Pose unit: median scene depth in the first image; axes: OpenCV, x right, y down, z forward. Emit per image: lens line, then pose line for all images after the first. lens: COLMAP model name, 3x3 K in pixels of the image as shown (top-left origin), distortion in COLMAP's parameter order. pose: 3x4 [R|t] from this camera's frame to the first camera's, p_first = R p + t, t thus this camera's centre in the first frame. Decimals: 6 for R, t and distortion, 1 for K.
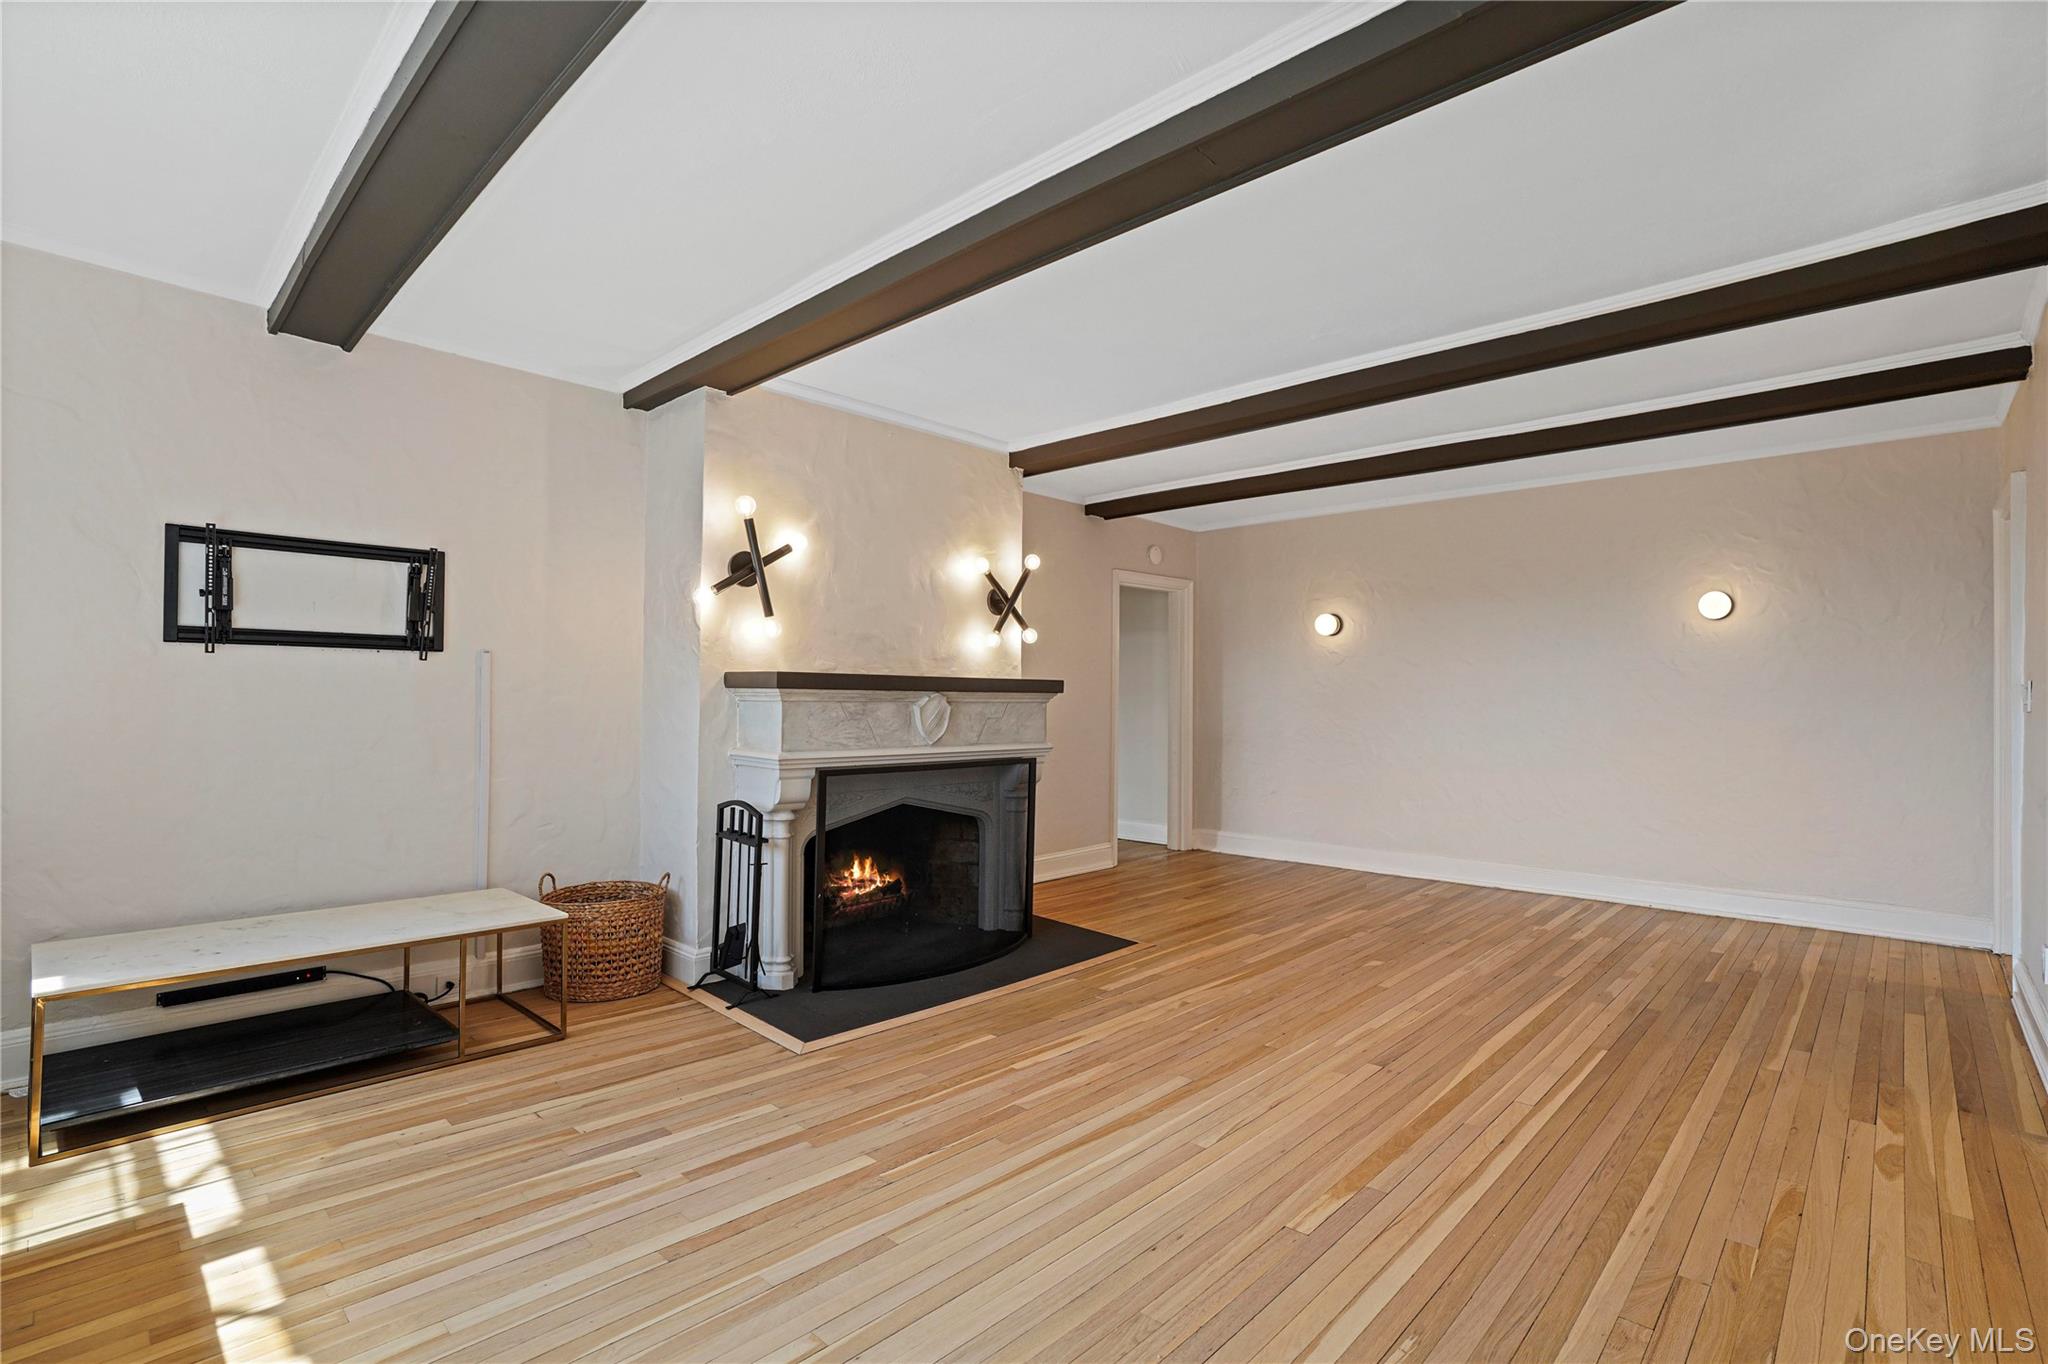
lens RADIAL K [[956.1, 0, 1038.4], [0, 956.1, 692.3], [0, 0, 1]] dist [-0.057125, 0.029031]
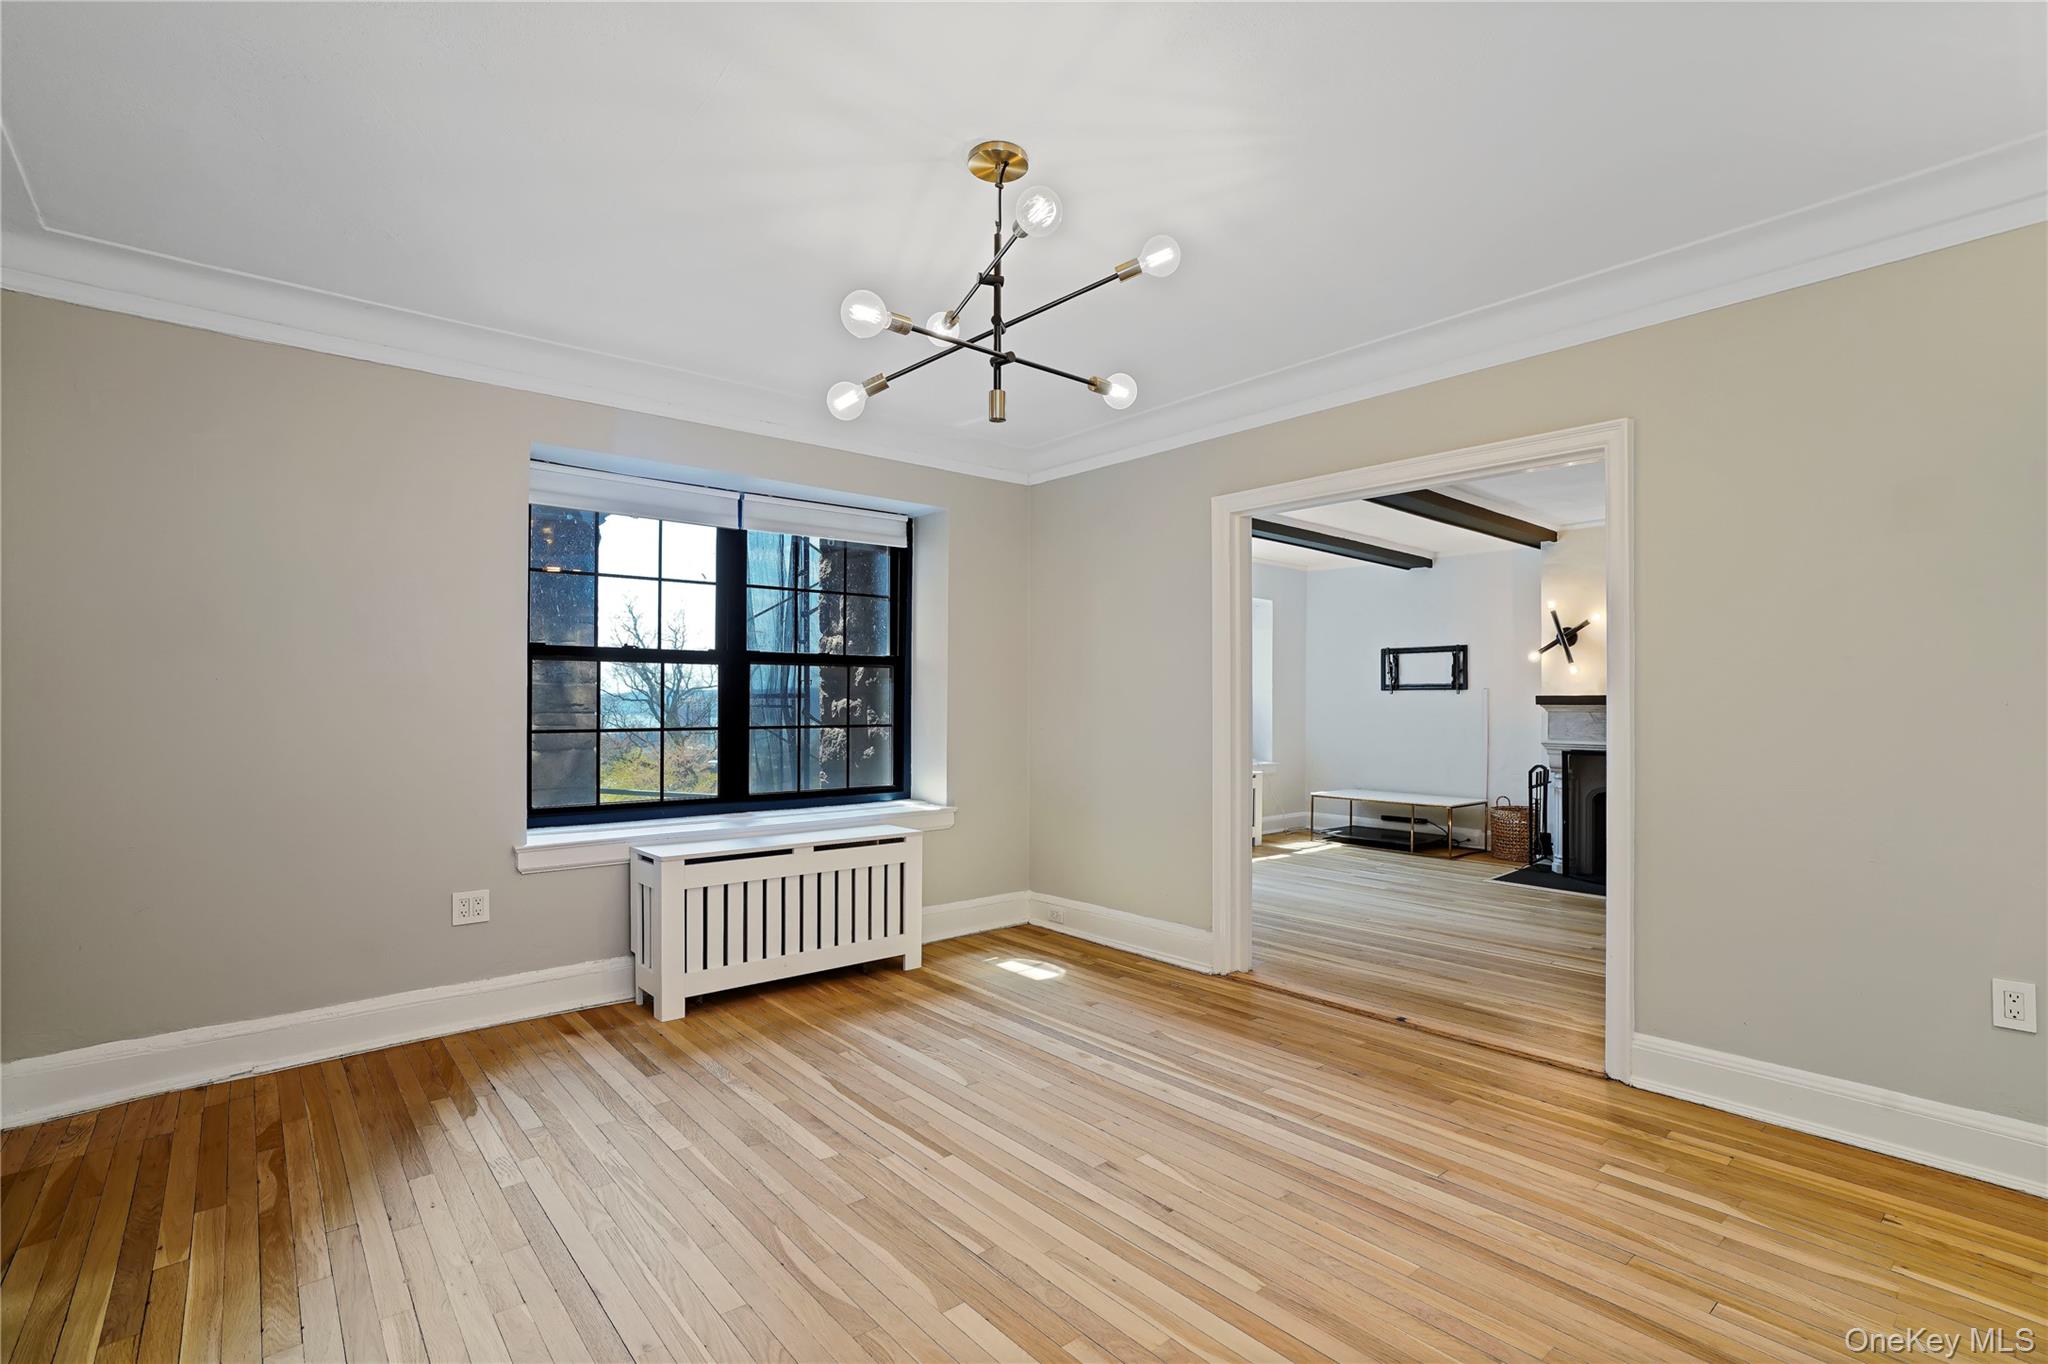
lens RADIAL K [[956.1, 0, 1038.4], [0, 956.1, 692.3], [0, 0, 1]] dist [-0.057125, 0.029031]
pose [[-0.116779, -0.021641, -0.992922, 1.739989], [0.004151, 0.999743, -0.022278, 0.009154], [0.993149, -0.006723, -0.116660, 0.252682]]
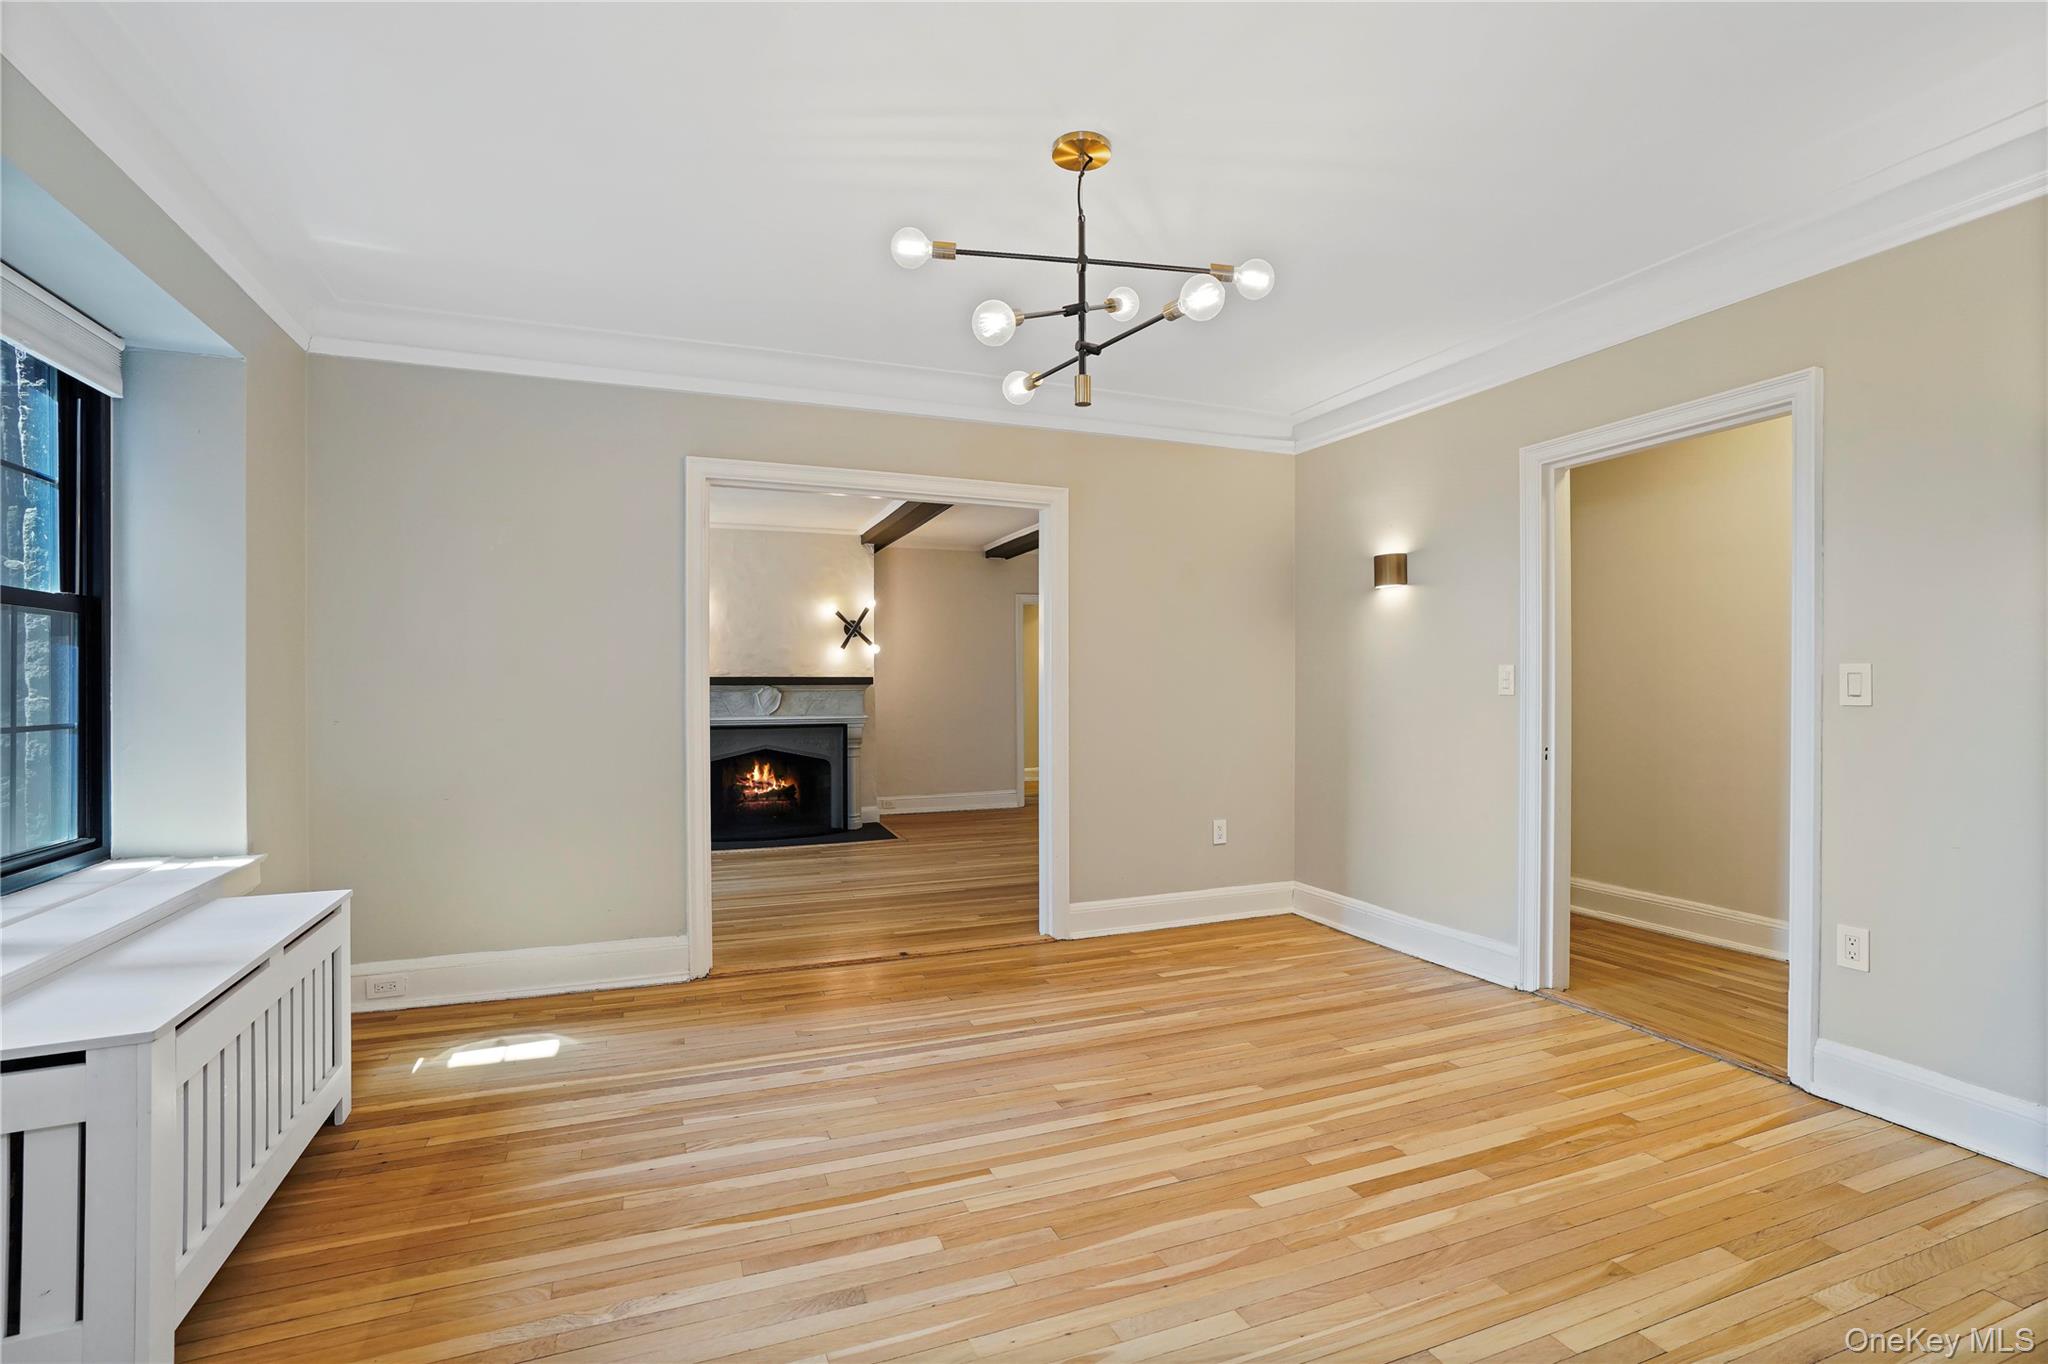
lens RADIAL K [[956.1, 0, 1038.4], [0, 956.1, 692.3], [0, 0, 1]] dist [-0.057125, 0.029031]
pose [[0.906100, -0.007477, -0.422998, 1.340042], [0.013020, 0.999863, 0.010216, 0.001031], [0.422864, -0.014764, 0.906073, -0.489924]]
